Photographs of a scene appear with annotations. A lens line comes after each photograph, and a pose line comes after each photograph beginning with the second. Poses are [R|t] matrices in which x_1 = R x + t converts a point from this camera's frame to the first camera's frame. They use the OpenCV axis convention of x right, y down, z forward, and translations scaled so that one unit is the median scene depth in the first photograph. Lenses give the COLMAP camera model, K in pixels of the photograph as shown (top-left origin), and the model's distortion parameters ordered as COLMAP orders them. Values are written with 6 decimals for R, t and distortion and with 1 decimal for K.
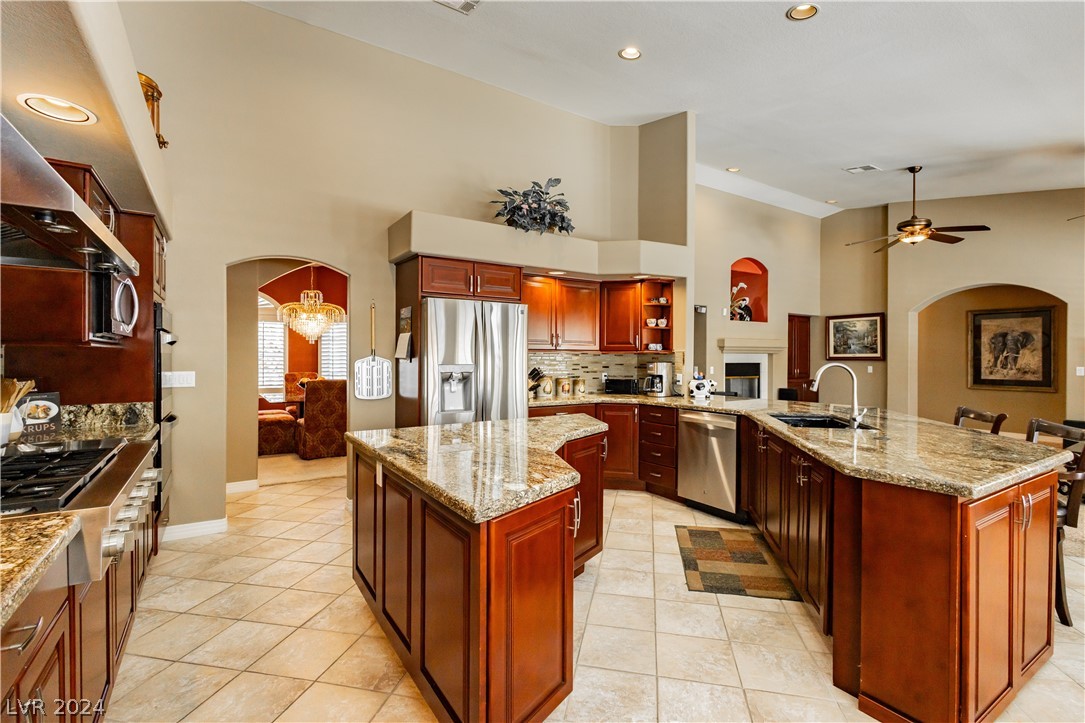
lens RADIAL K [[499.2, 0, 542.3], [0, 499.2, 357.0], [0, 0, 1]] dist [0.004084, 0.001093]
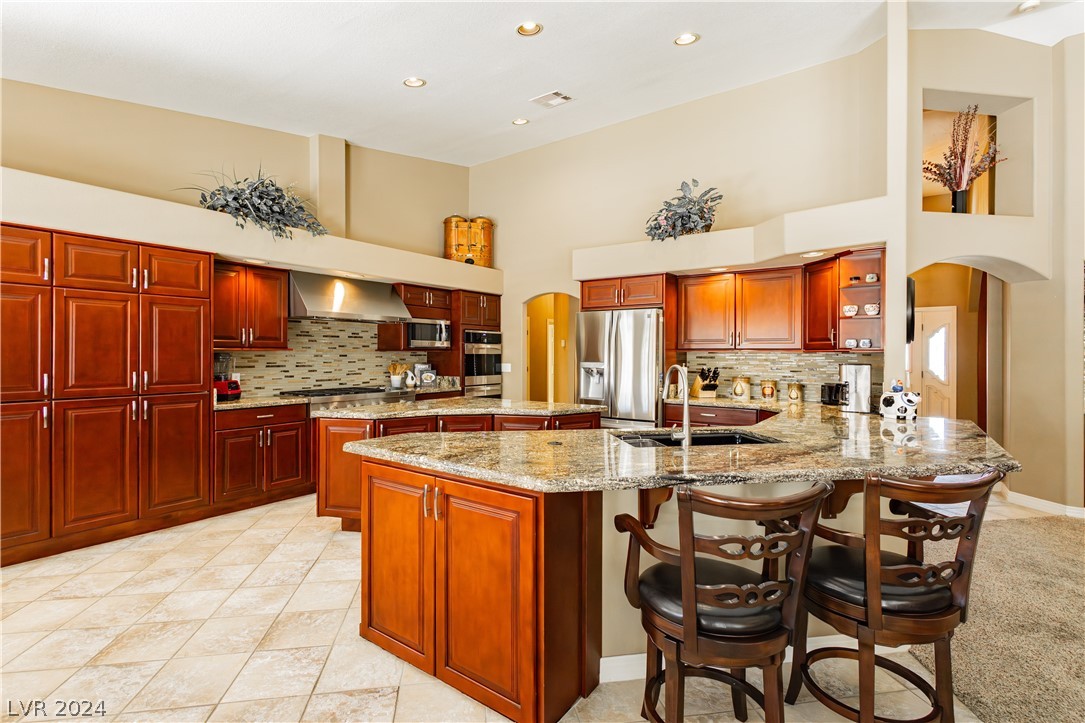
lens RADIAL K [[505.9, 0, 539.8], [0, 505.9, 352.7], [0, 0, 1]] dist [0.000765, 0.000156]
pose [[0.363005, -0.003683, -0.931780, 0.749915], [-0.003435, 0.999980, -0.005291, -0.001165], [0.931781, 0.005122, 0.362985, 0.300190]]
